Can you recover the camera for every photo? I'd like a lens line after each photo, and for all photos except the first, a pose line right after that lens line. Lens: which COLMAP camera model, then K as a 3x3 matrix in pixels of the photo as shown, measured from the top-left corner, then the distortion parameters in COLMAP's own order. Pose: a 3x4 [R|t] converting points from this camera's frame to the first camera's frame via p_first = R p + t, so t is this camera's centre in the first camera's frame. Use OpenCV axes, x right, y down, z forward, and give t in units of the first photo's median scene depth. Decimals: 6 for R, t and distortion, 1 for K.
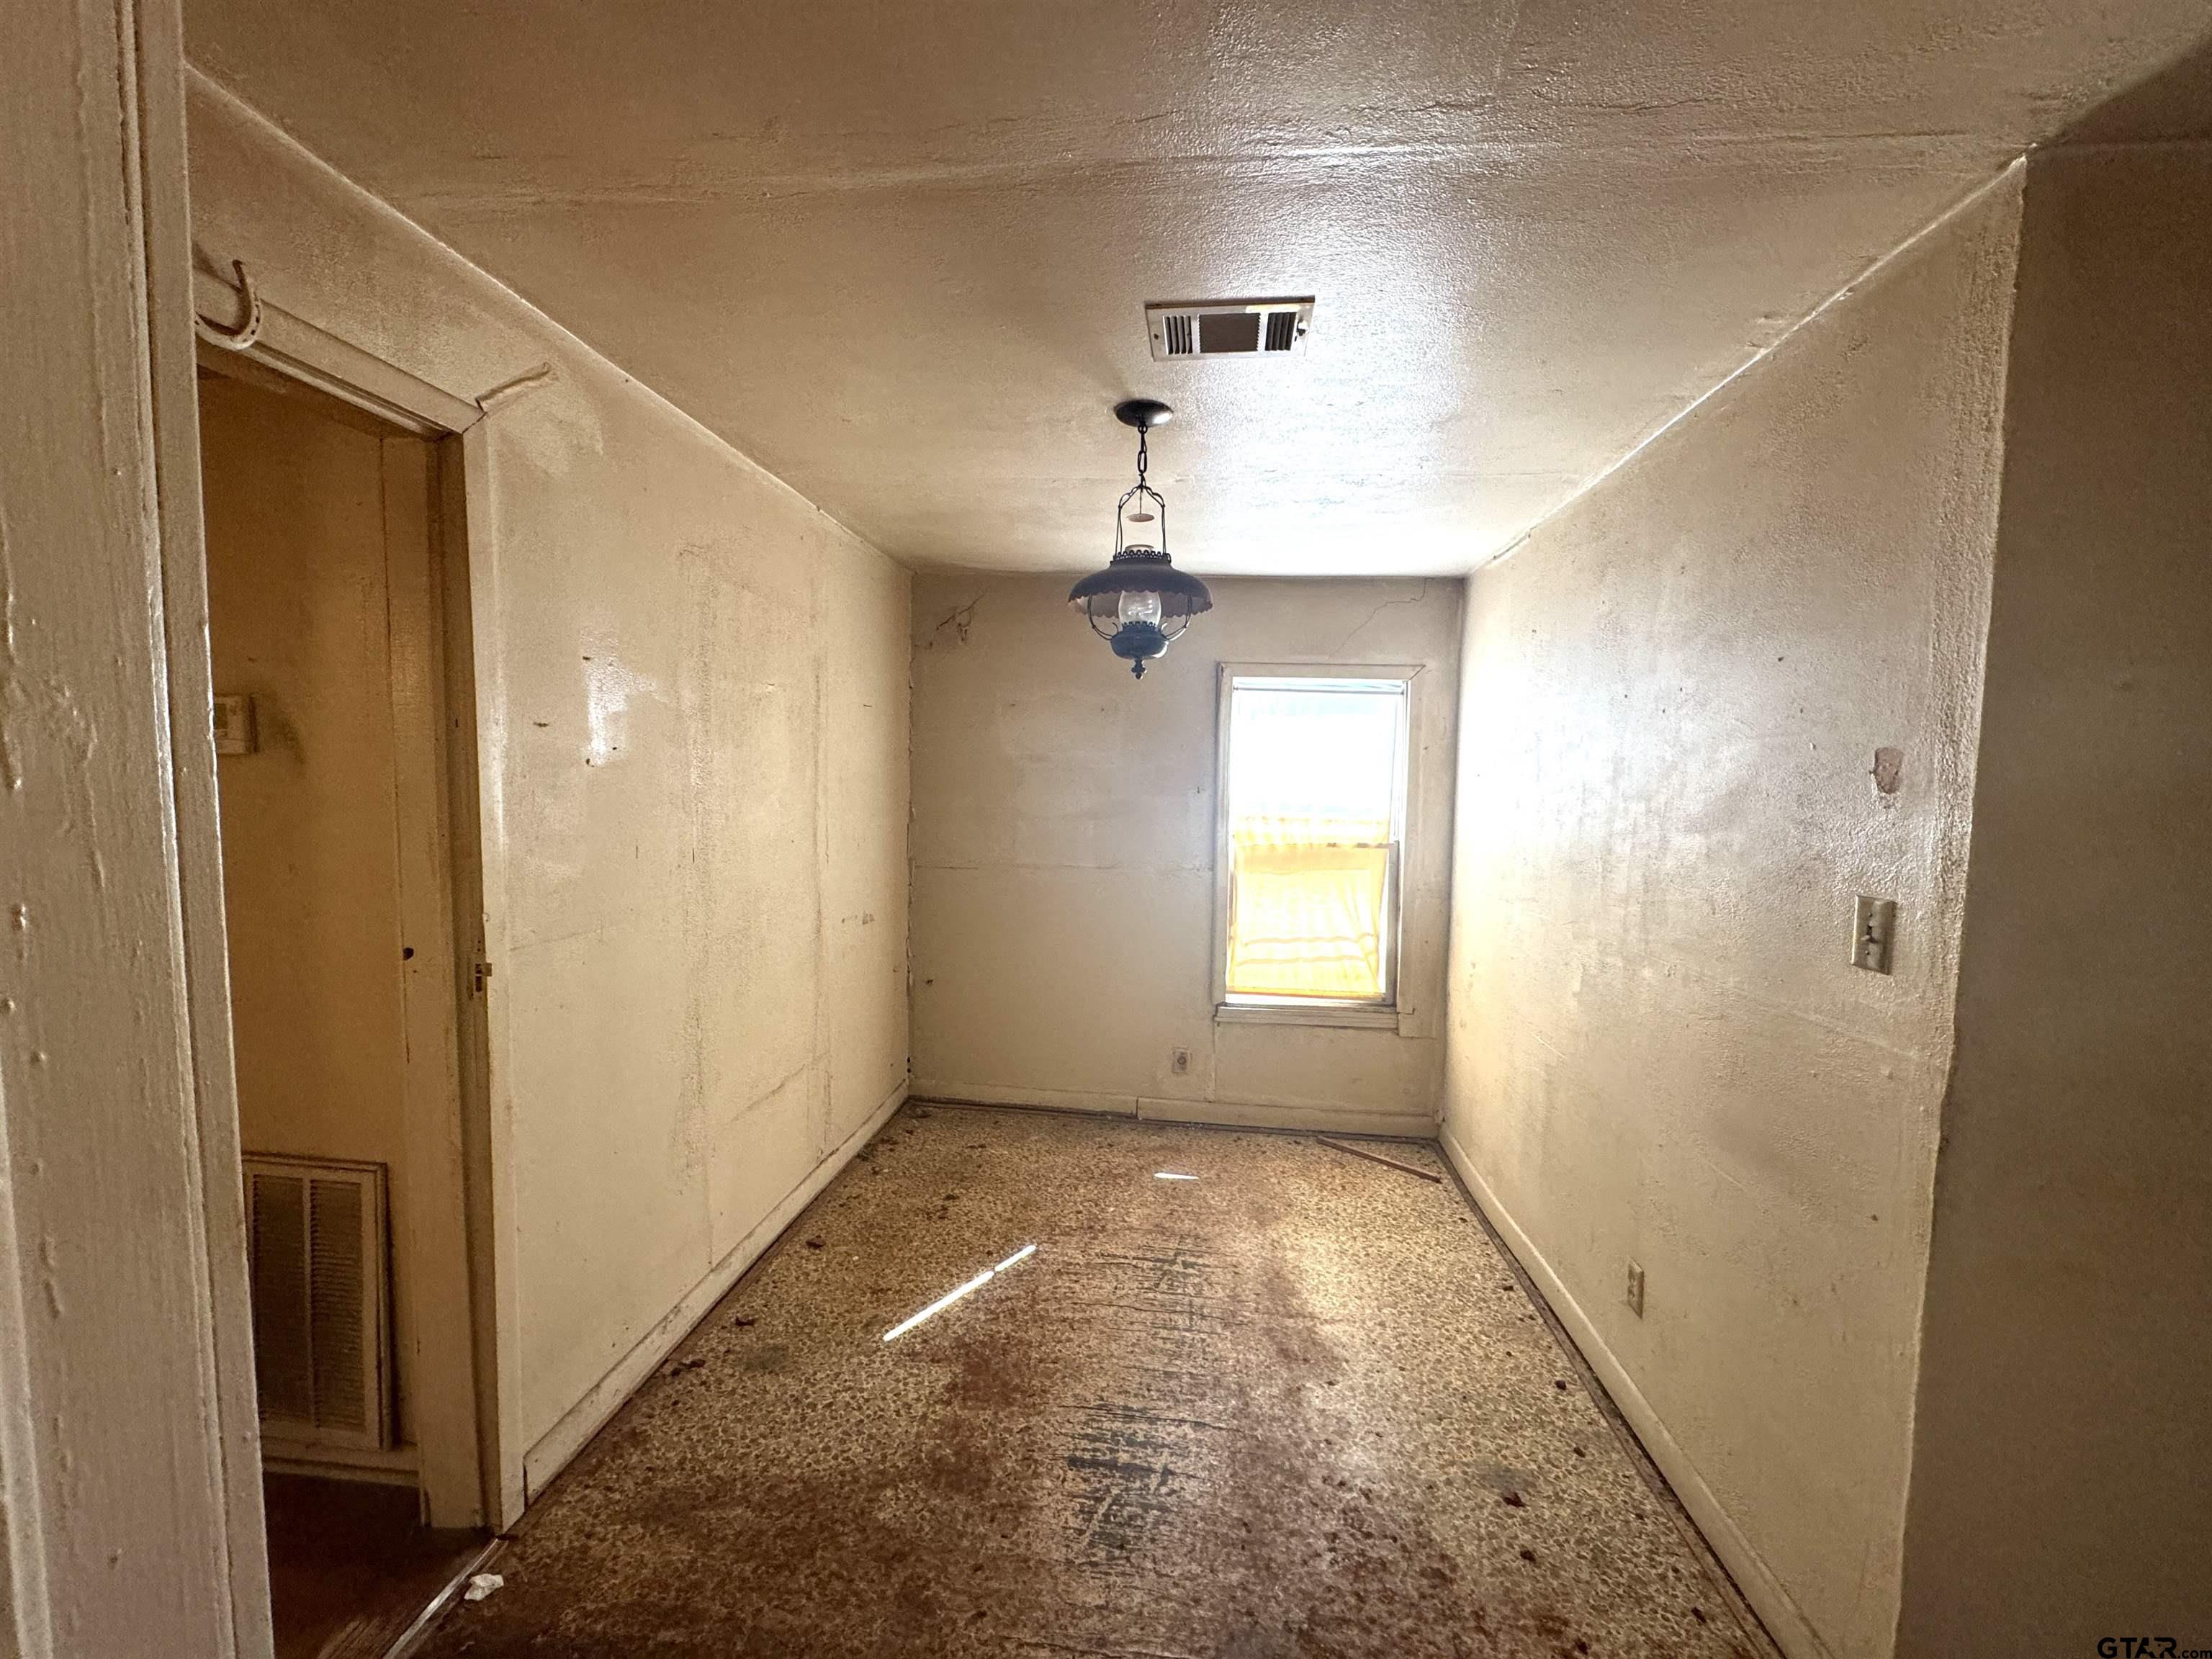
lens RADIAL K [[881.5, 0, 1106.8], [0, 881.5, 832.2], [0, 0, 1]] dist [-0.004349, 0.000611]
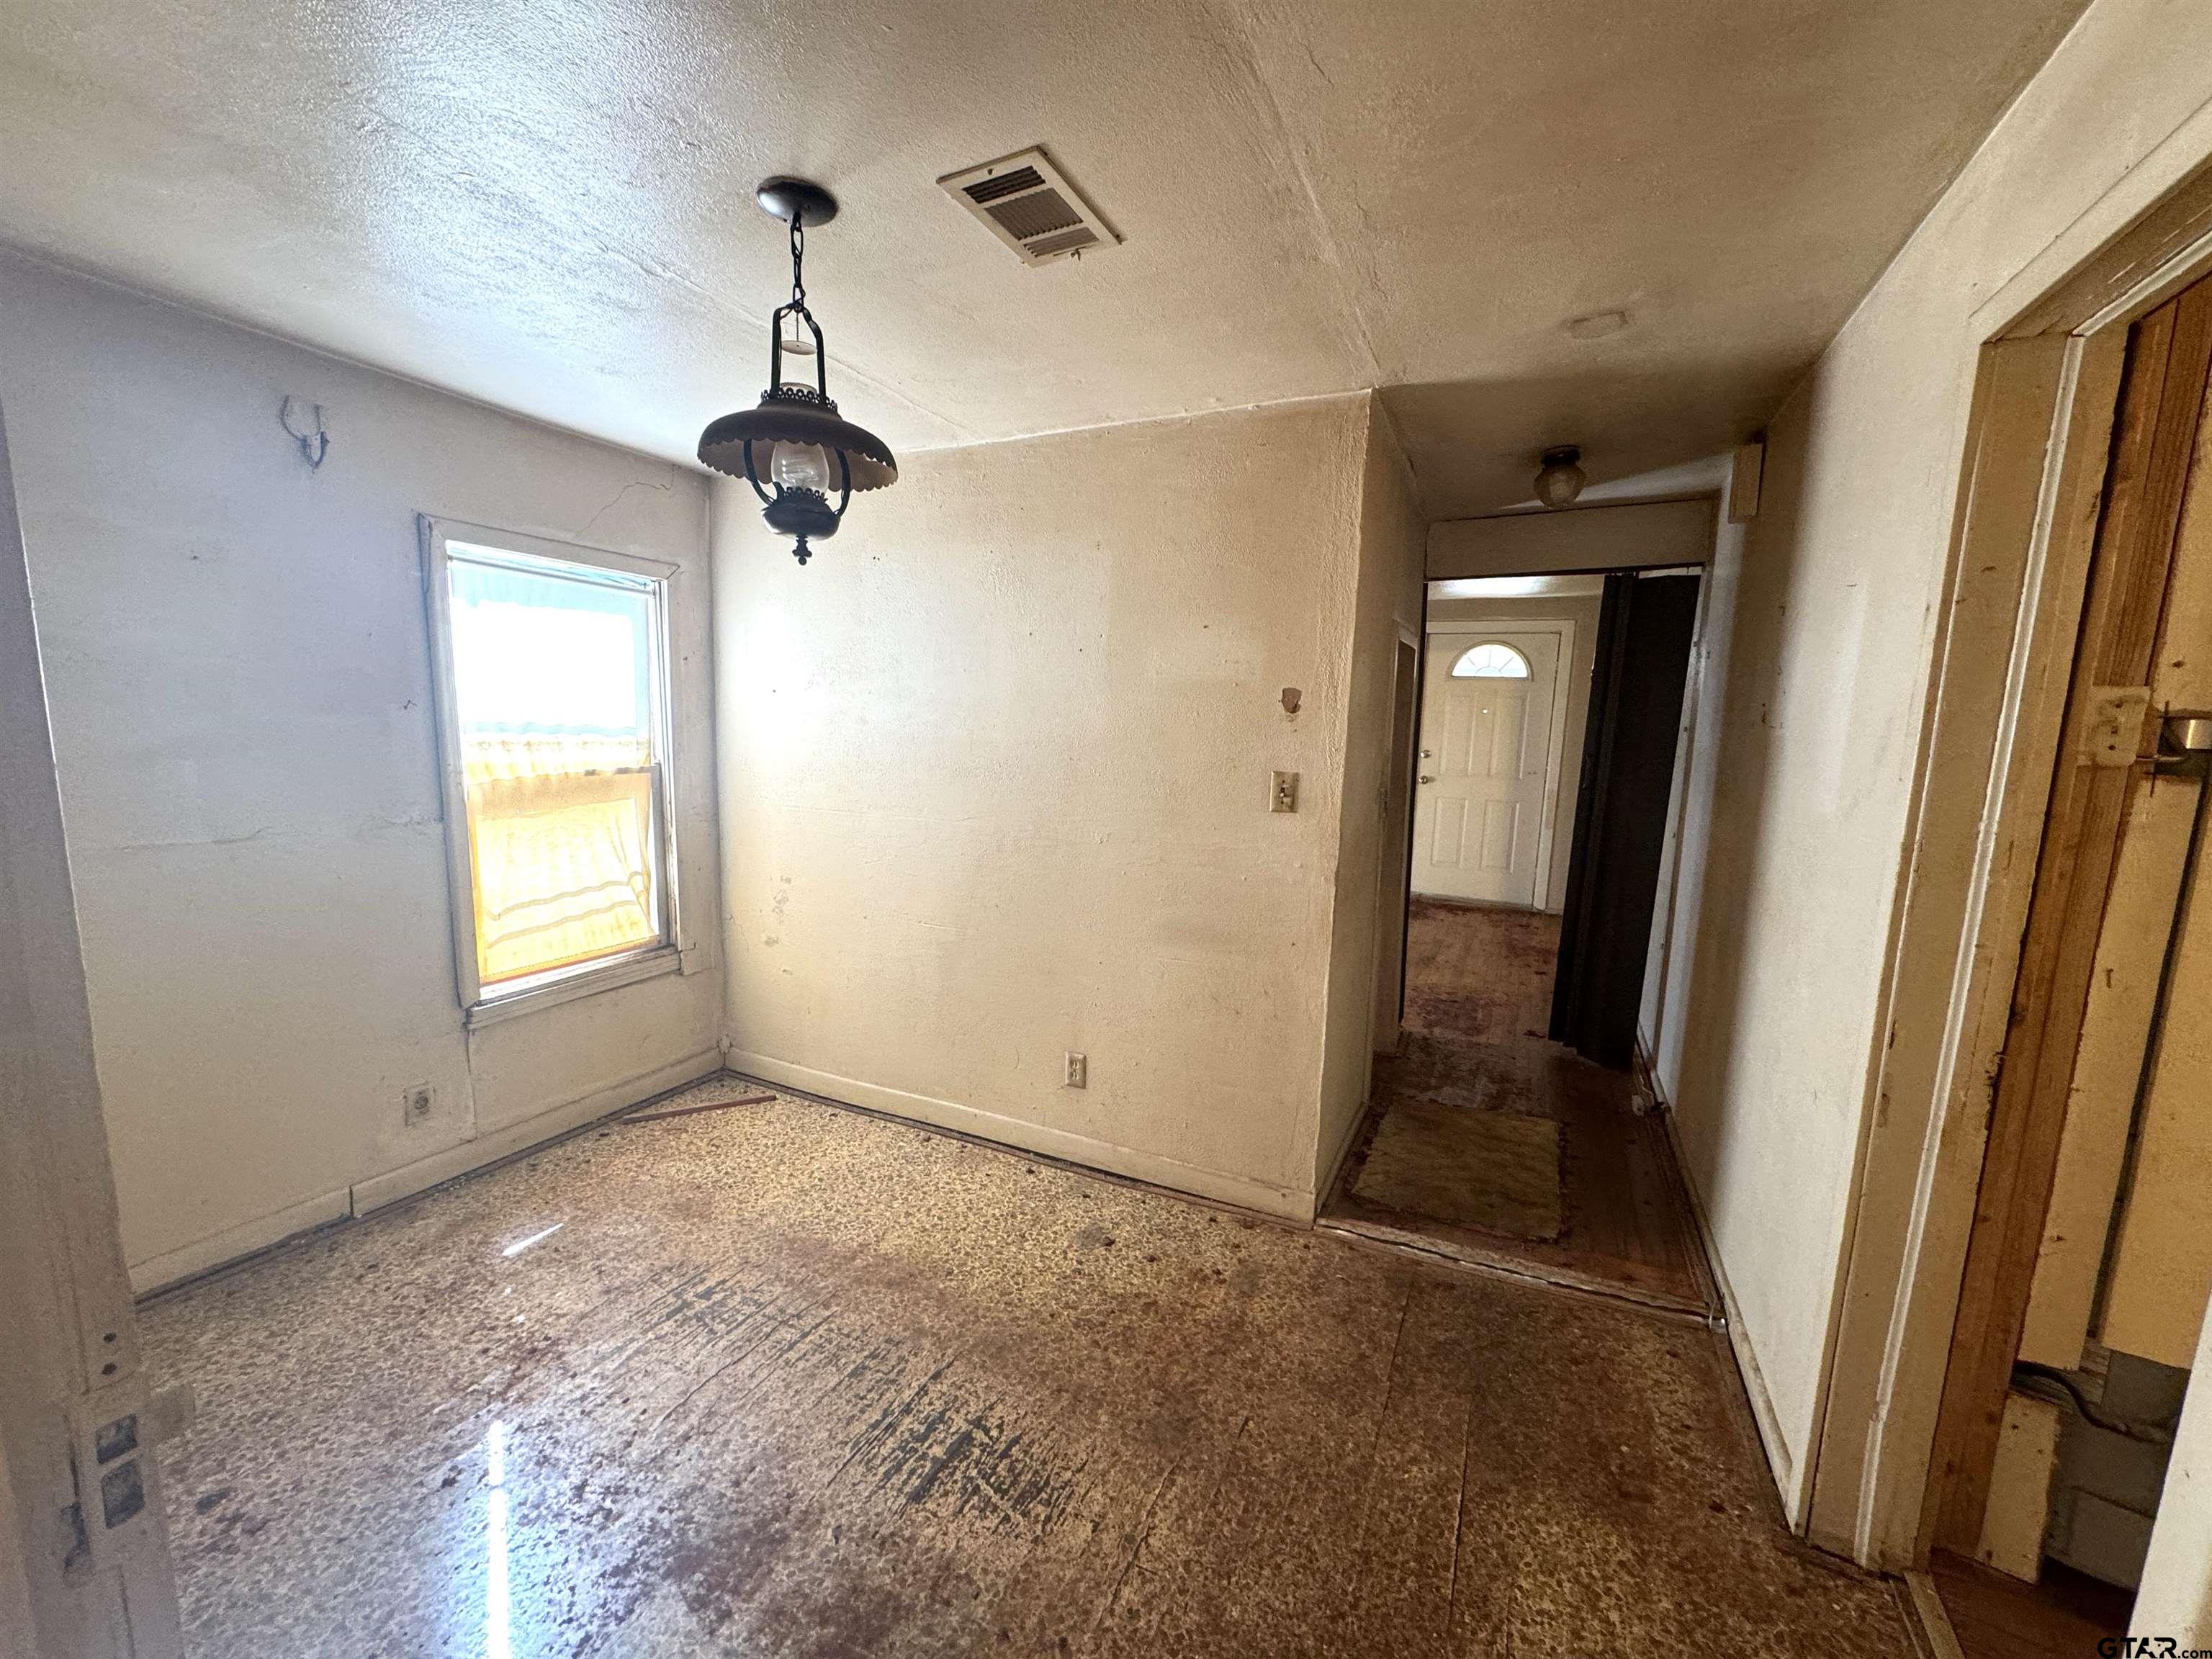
lens RADIAL K [[881.5, 0, 1104.7], [0, 881.5, 834.4], [0, 0, 1]] dist [-0.004349, 0.000611]
pose [[0.334948, -0.134932, 0.932525, -0.476910], [0.037611, 0.990819, 0.129857, -0.023095], [-0.941486, -0.008422, 0.336948, 0.372264]]
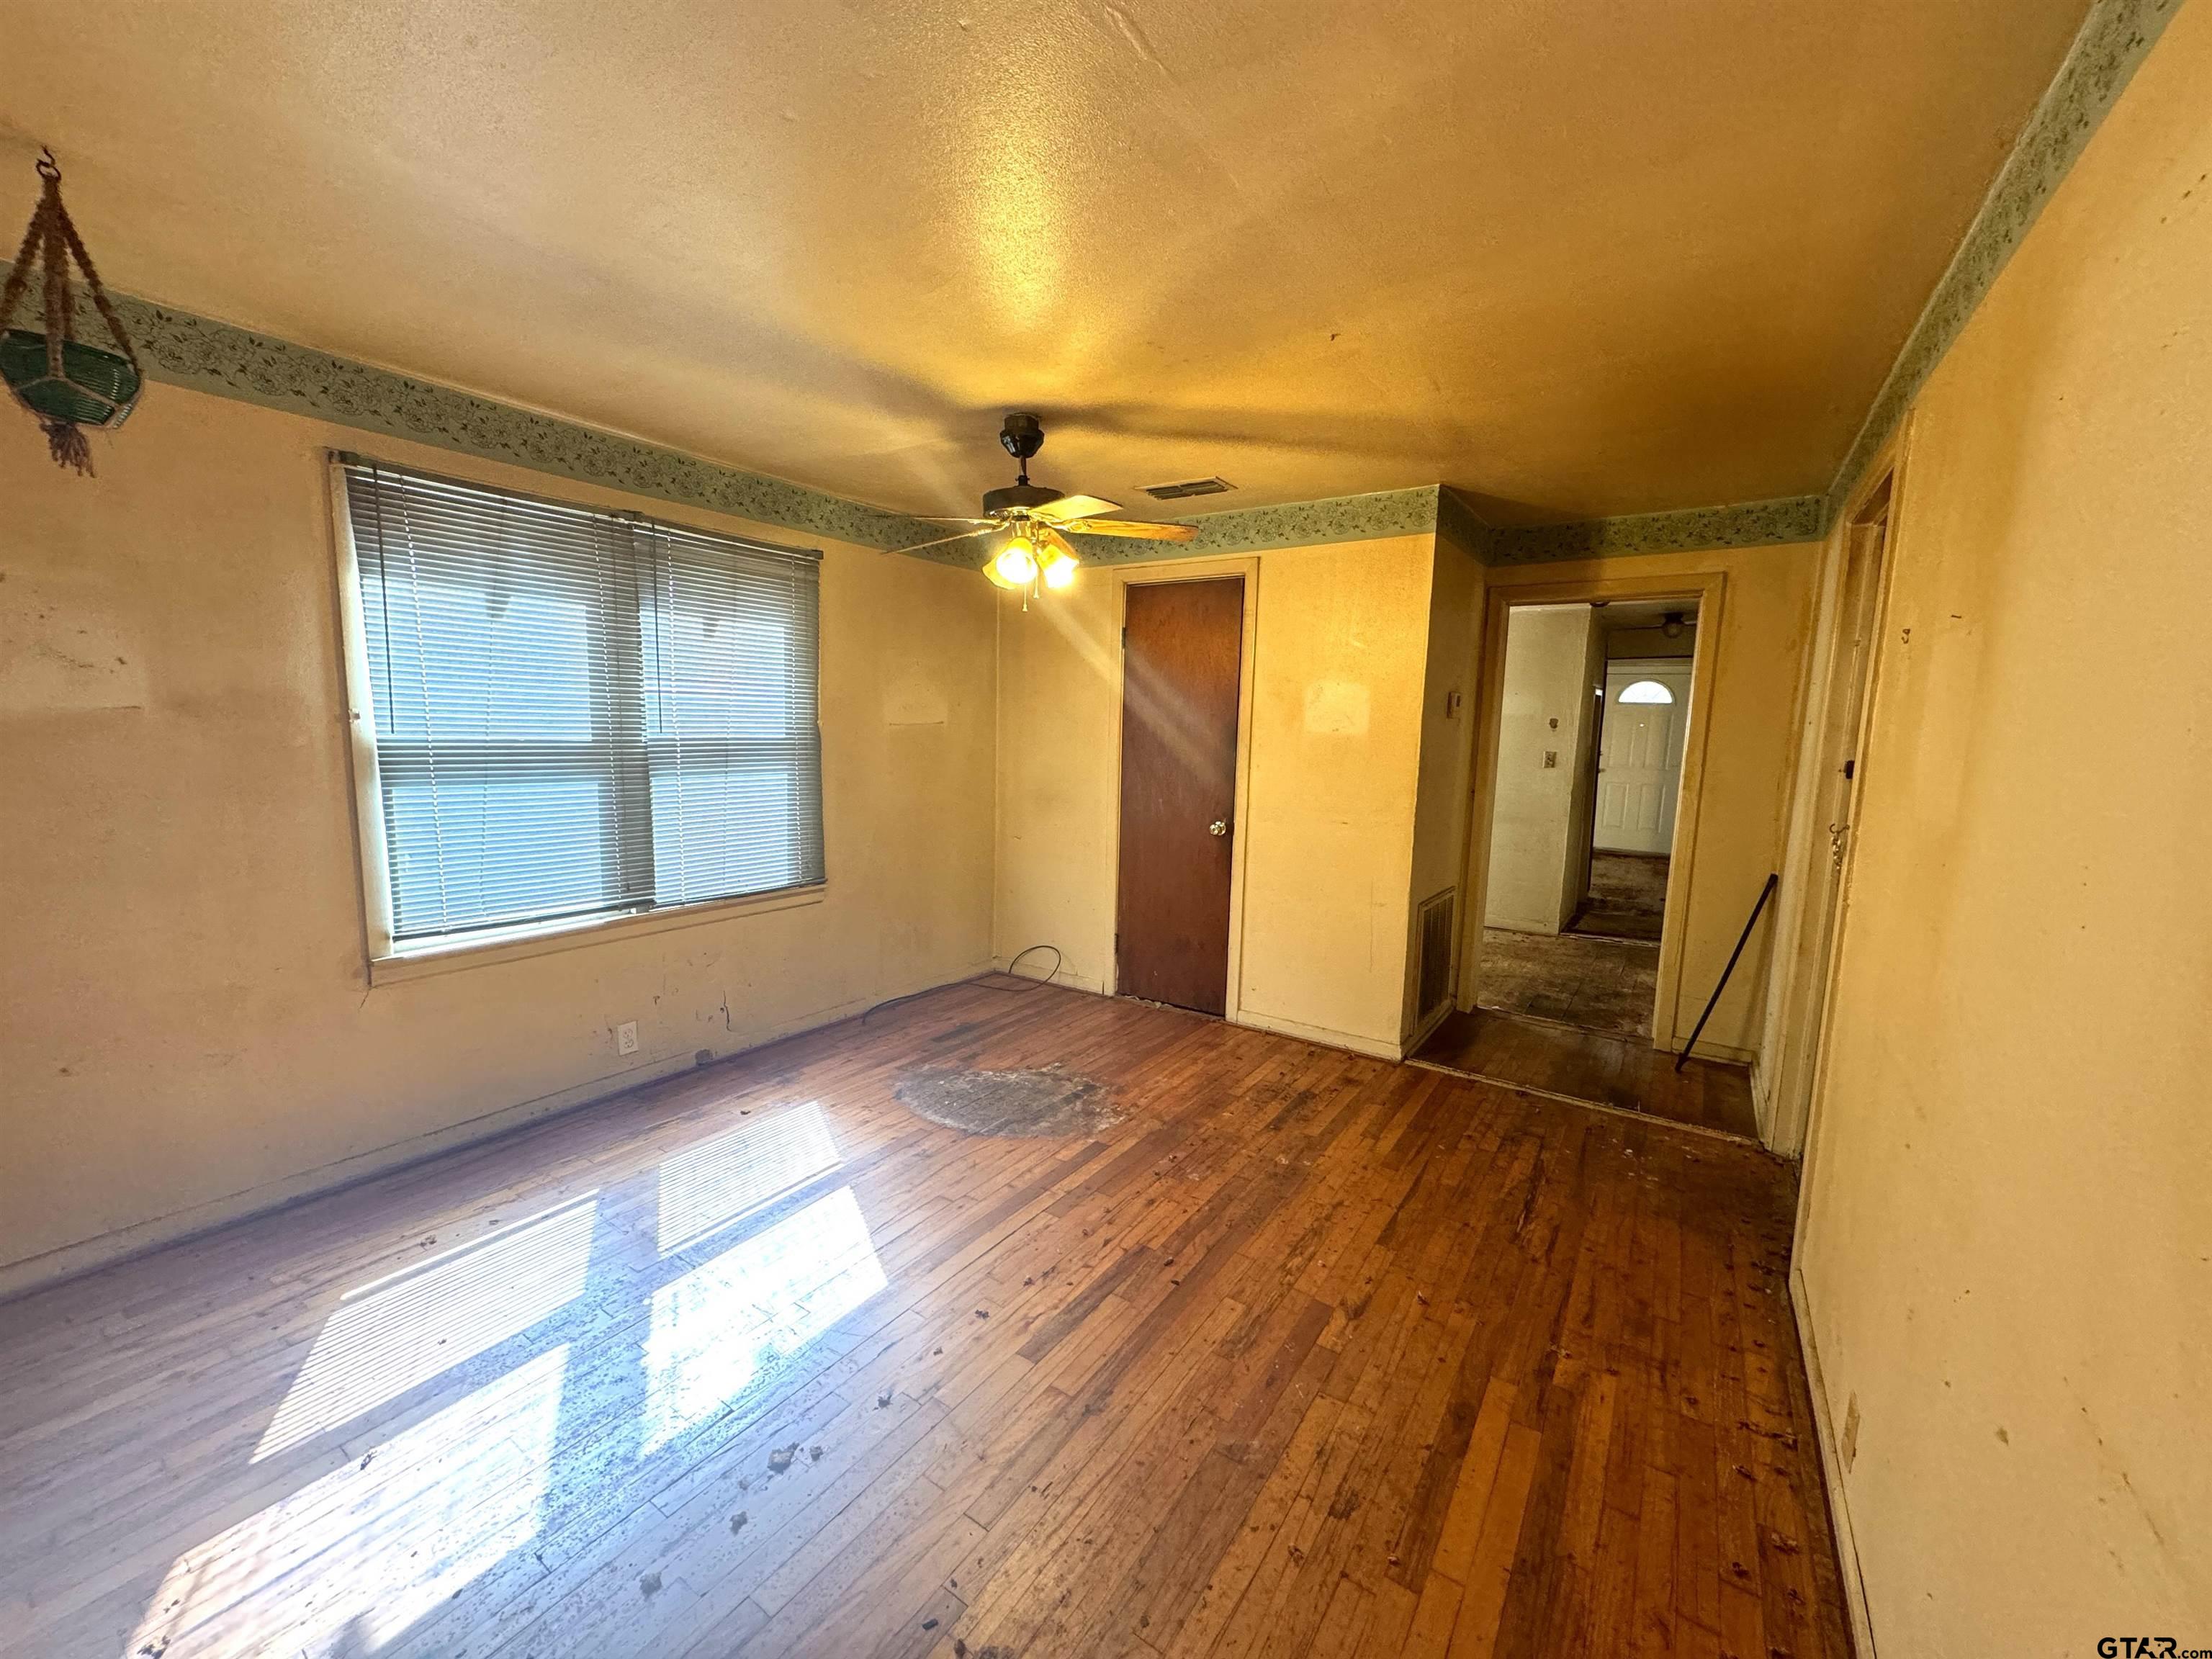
lens RADIAL K [[881.5, 0, 1102.8], [0, 881.5, 833.4], [0, 0, 1]] dist [-0.004349, 0.000611]
pose [[0.471434, -0.108540, 0.875197, -2.124592], [0.032791, 0.993868, 0.105595, -0.029802], [-0.881292, -0.021083, 0.472102, 0.443844]]
